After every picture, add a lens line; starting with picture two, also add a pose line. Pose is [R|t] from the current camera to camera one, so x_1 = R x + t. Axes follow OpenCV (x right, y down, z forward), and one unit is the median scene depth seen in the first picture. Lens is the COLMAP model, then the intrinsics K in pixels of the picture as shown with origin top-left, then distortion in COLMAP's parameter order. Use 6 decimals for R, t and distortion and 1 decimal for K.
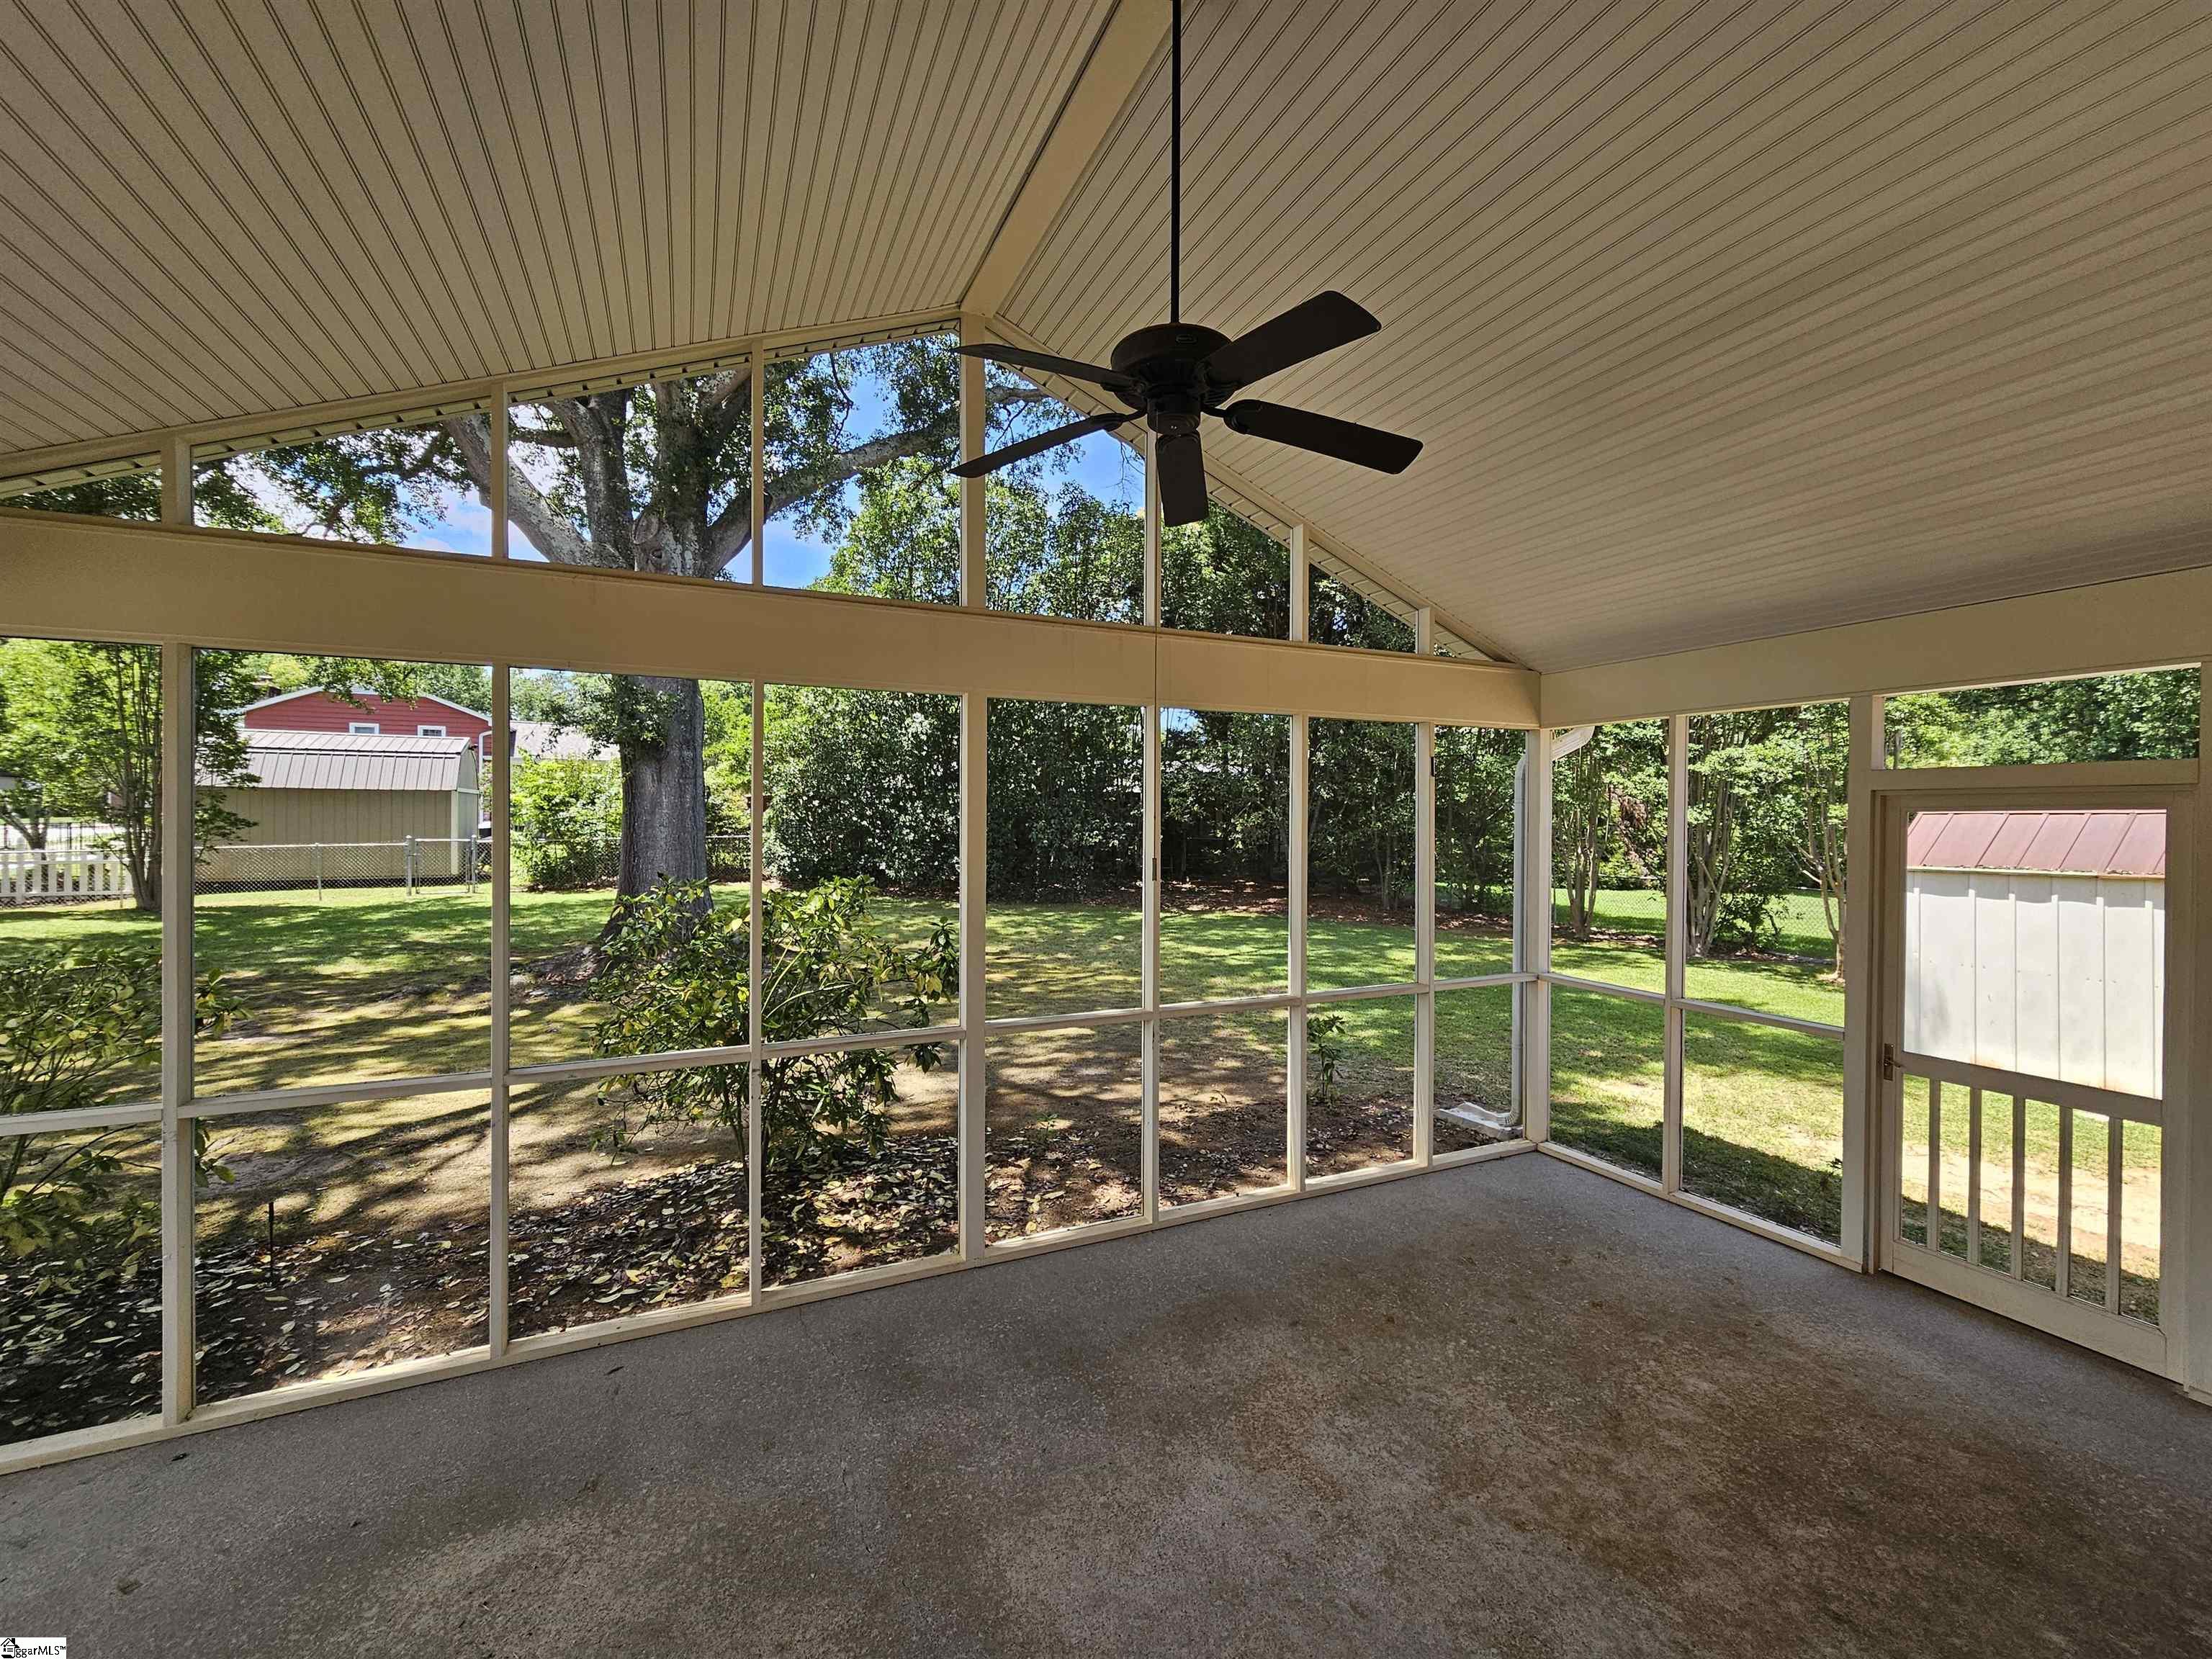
lens RADIAL K [[911.7, 0, 1121.3], [0, 911.7, 821.1], [0, 0, 1]] dist [0.003334, -0.000689]
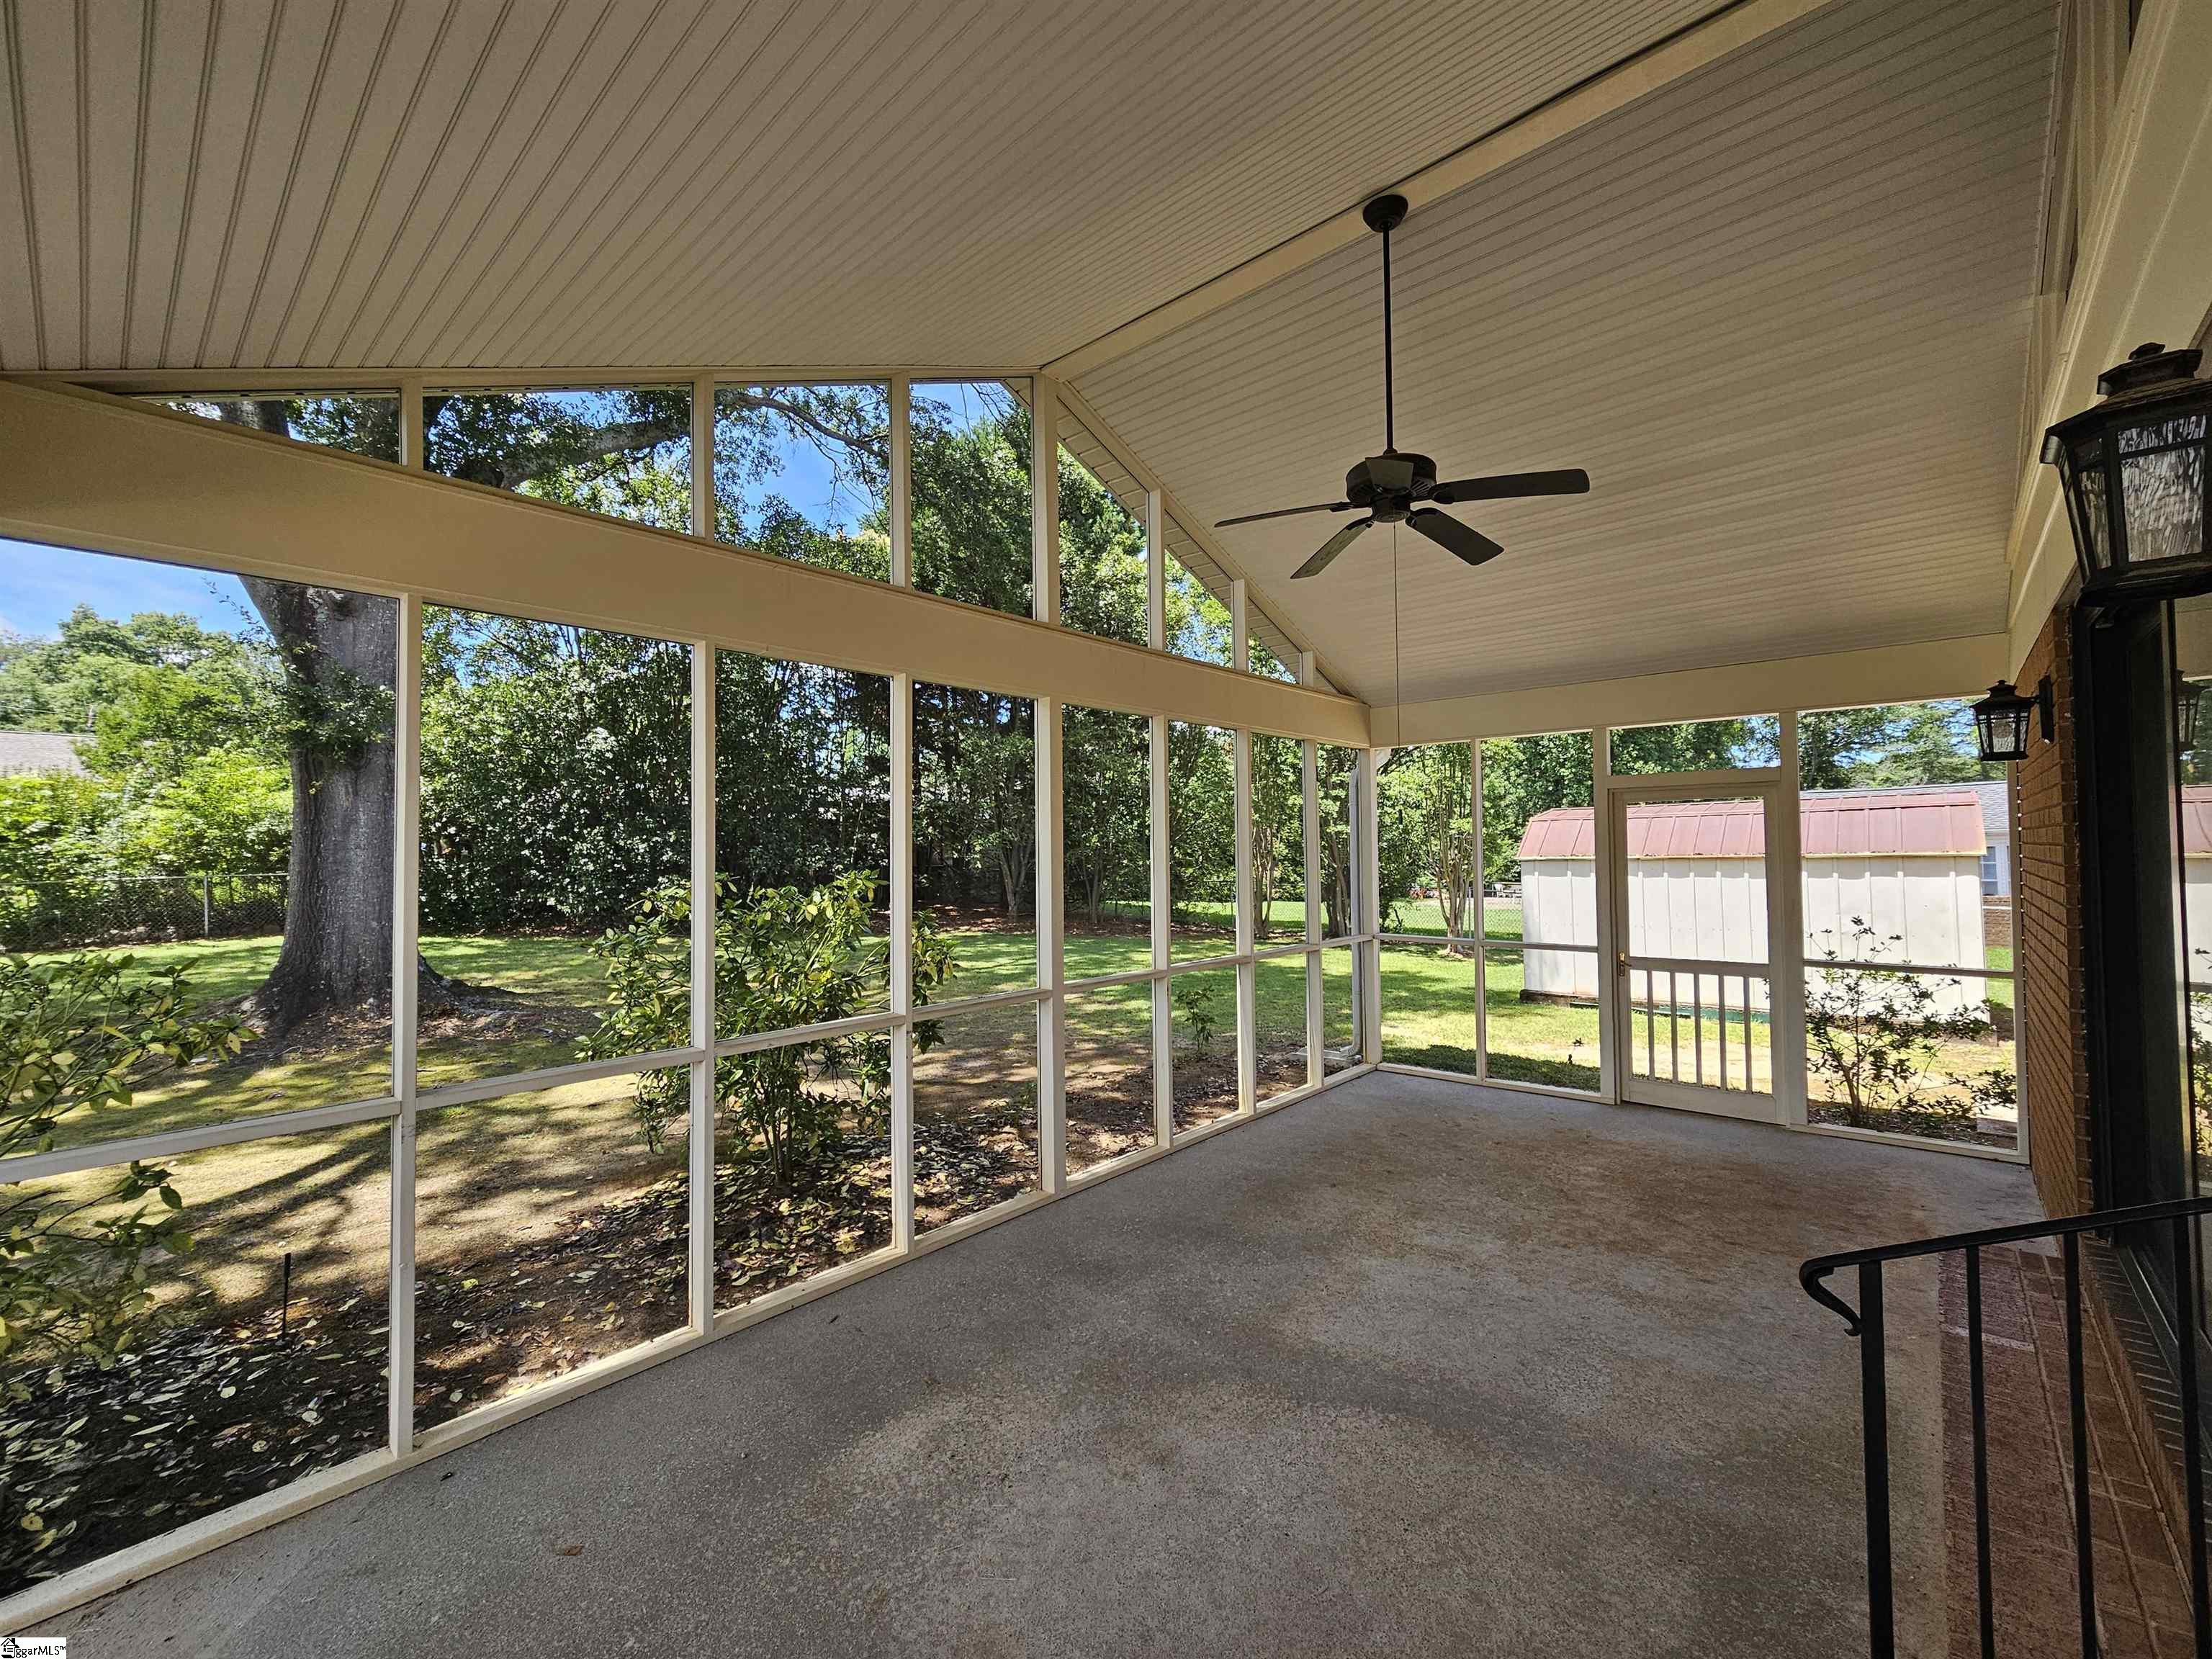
lens RADIAL K [[911.7, 0, 1123.1], [0, 911.7, 820.1], [0, 0, 1]] dist [0.003334, -0.000689]
pose [[0.918664, -0.002766, 0.395030, -0.414068], [0.017553, 0.999274, -0.033824, 0.042738], [-0.394650, 0.038006, 0.918045, -0.074094]]
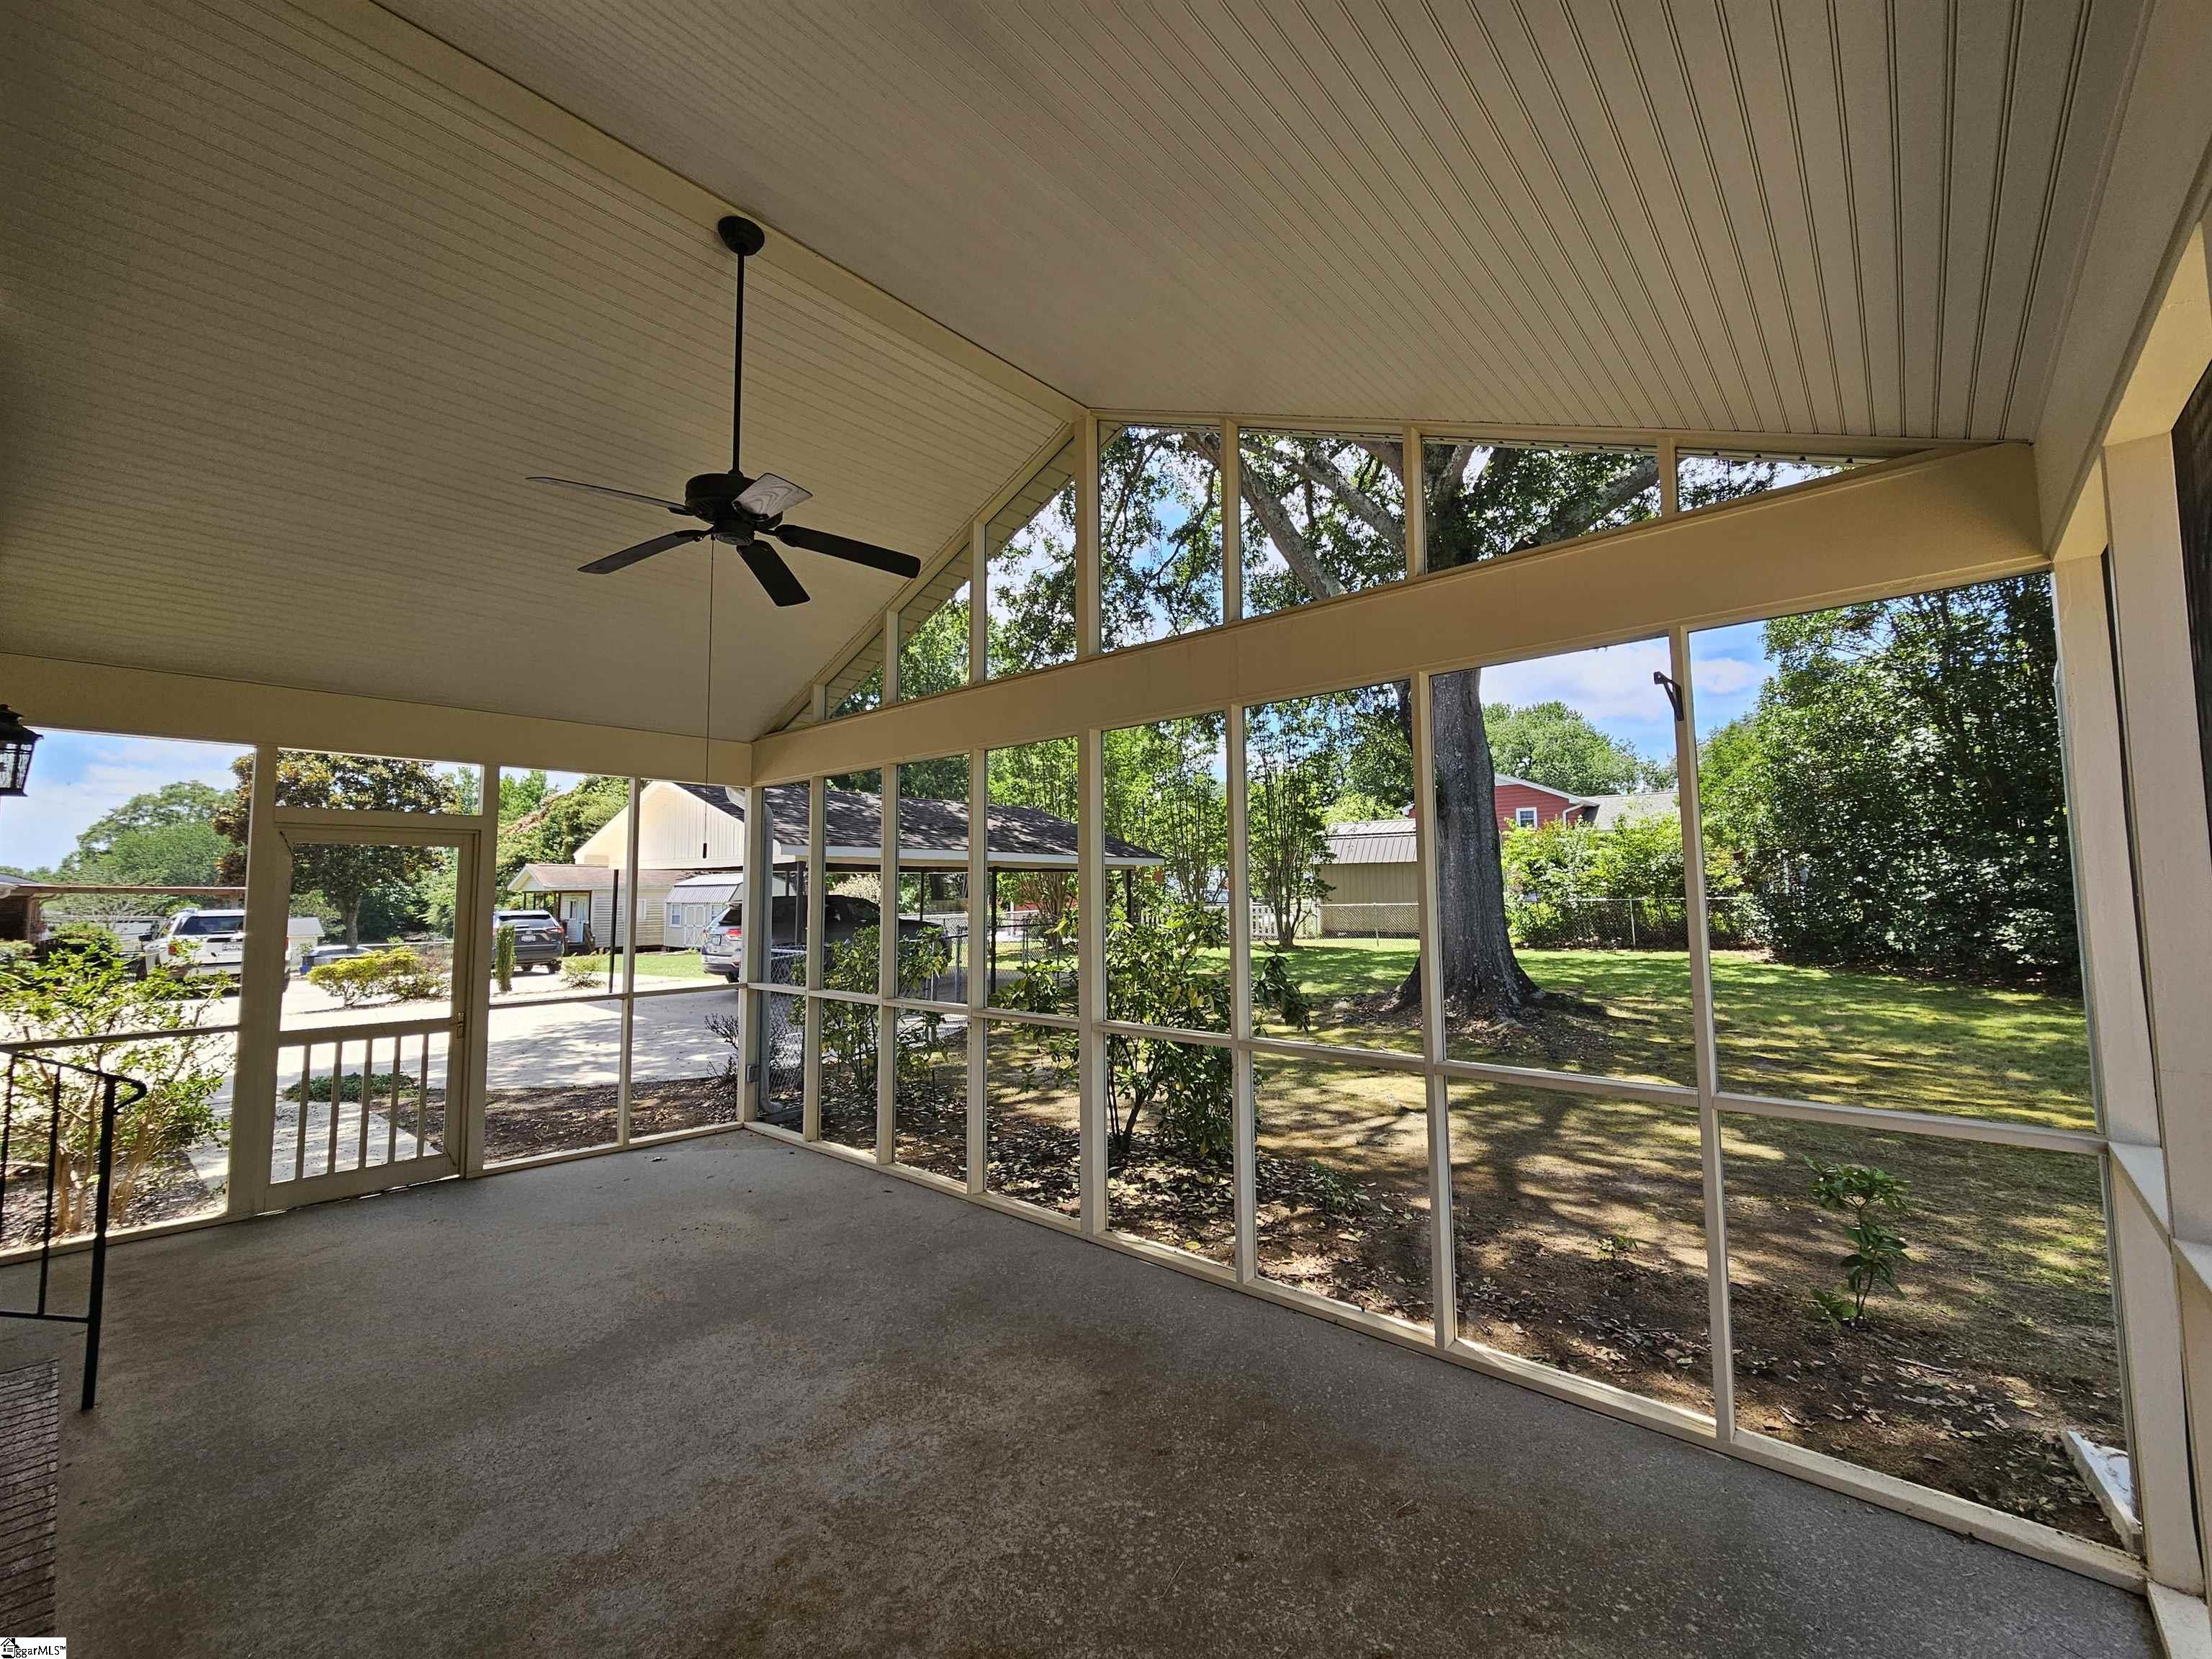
lens RADIAL K [[911.7, 0, 1115.5], [0, 911.7, 829.7], [0, 0, 1]] dist [0.003334, -0.000689]
pose [[0.400907, -0.072912, -0.913213, 0.695514], [0.007304, 0.997051, -0.076400, 0.057731], [0.916090, 0.023959, 0.400257, 0.443093]]
